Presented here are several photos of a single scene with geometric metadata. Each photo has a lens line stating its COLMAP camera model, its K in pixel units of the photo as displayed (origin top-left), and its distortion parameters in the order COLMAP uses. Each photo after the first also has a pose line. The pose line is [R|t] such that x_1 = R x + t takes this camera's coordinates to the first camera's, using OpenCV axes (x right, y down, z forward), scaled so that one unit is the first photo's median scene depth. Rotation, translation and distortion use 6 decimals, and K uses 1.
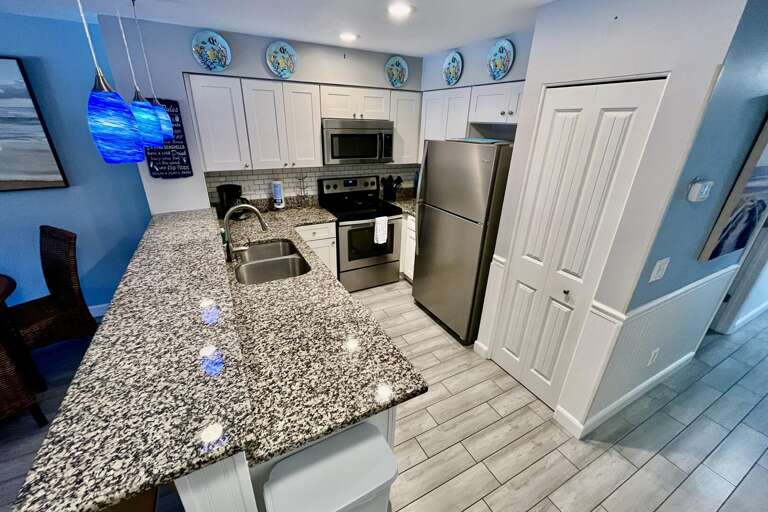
lens RADIAL K [[312.5, 0, 384.0], [0, 312.5, 256.0], [0, 0, 1]] dist [-0.001178, 0.000226]
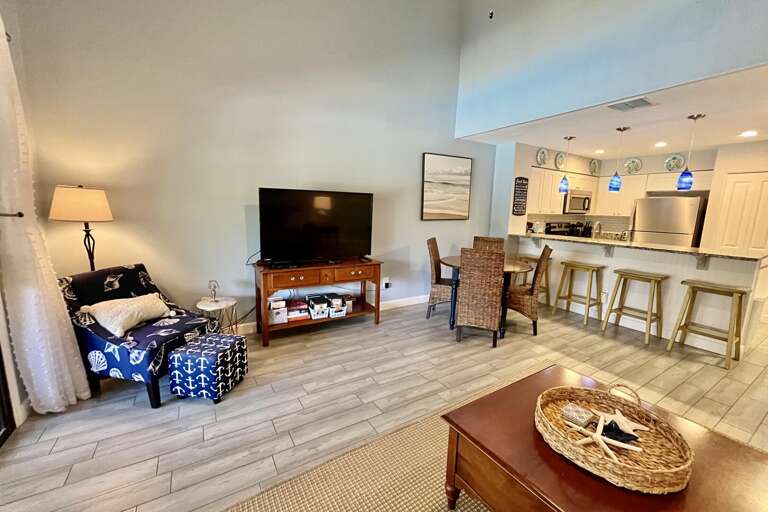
lens RADIAL K [[312.5, 0, 384.0], [0, 312.5, 256.0], [0, 0, 1]] dist [-0.001178, 0.000226]
pose [[0.997609, -0.001423, 0.069097, -1.670408], [0.017629, 0.971956, -0.234500, 0.434553], [-0.066825, 0.235157, 0.969657, -0.756655]]
